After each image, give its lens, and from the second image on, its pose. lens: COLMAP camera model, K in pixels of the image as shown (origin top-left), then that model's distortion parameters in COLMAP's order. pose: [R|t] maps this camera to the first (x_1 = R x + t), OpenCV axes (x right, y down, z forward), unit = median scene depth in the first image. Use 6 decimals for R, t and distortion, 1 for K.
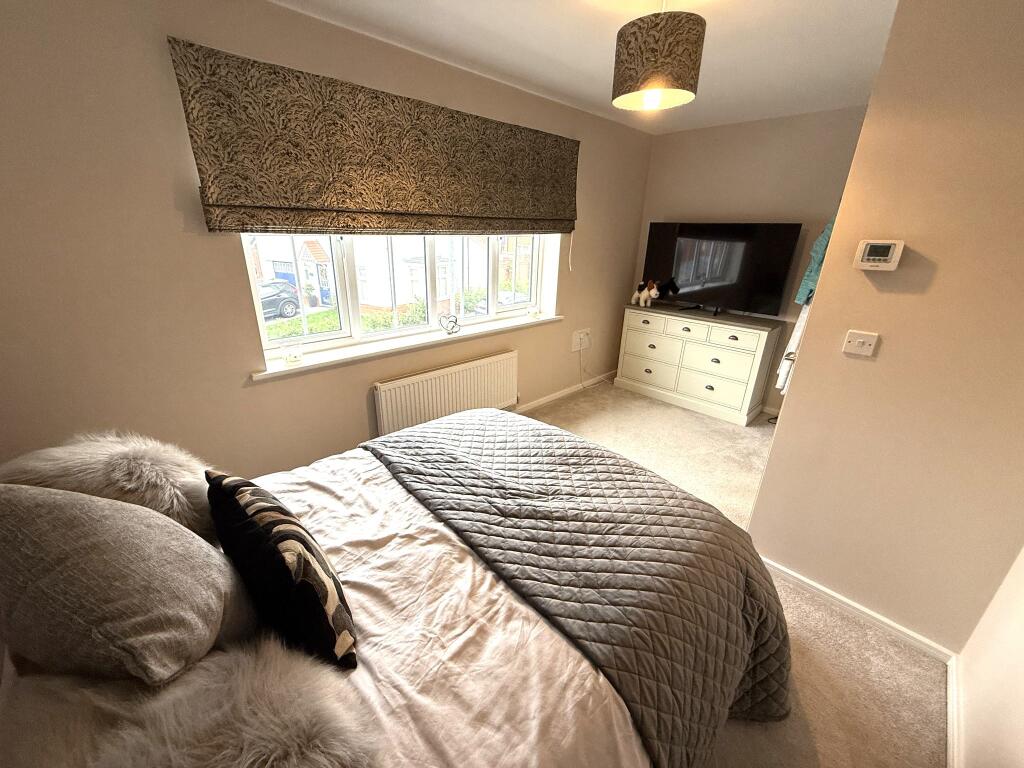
lens RADIAL K [[406.1, 0, 505.1], [0, 406.1, 382.2], [0, 0, 1]] dist [-0.002052, -0.000003]
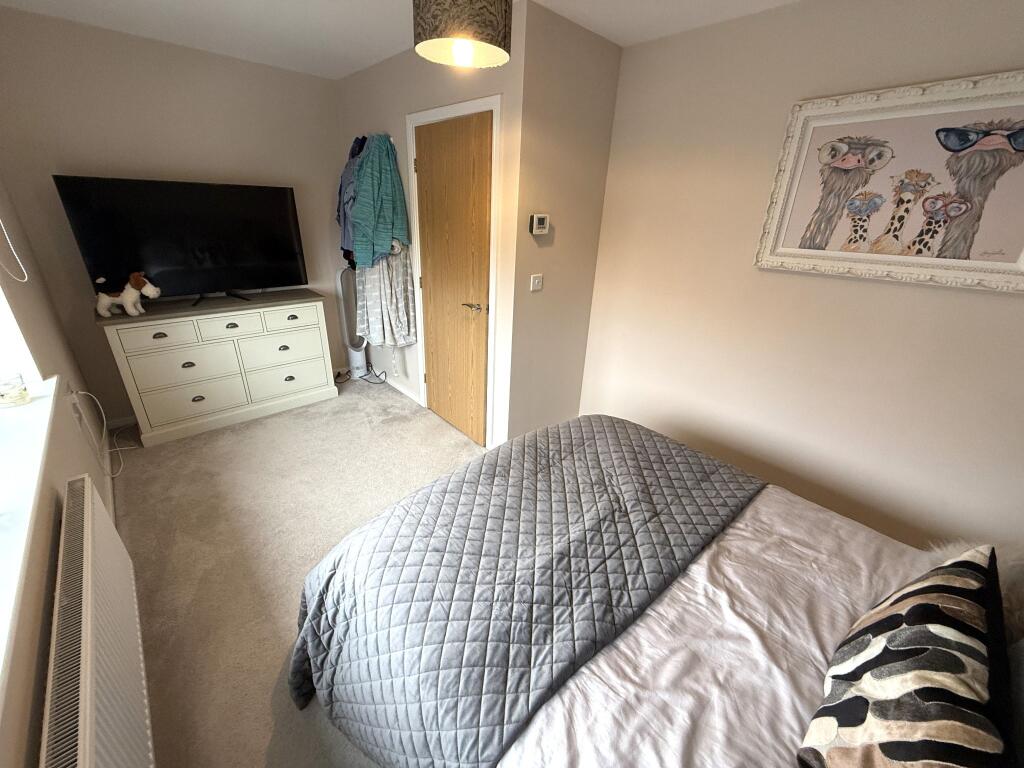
lens RADIAL K [[406.1, 0, 509.6], [0, 406.1, 383.7], [0, 0, 1]] dist [-0.002052, -0.000003]
pose [[0.015510, -0.420791, 0.907025, -0.288171], [0.317134, 0.862367, 0.394650, -0.169754], [-0.948254, 0.281528, 0.146823, 0.410616]]
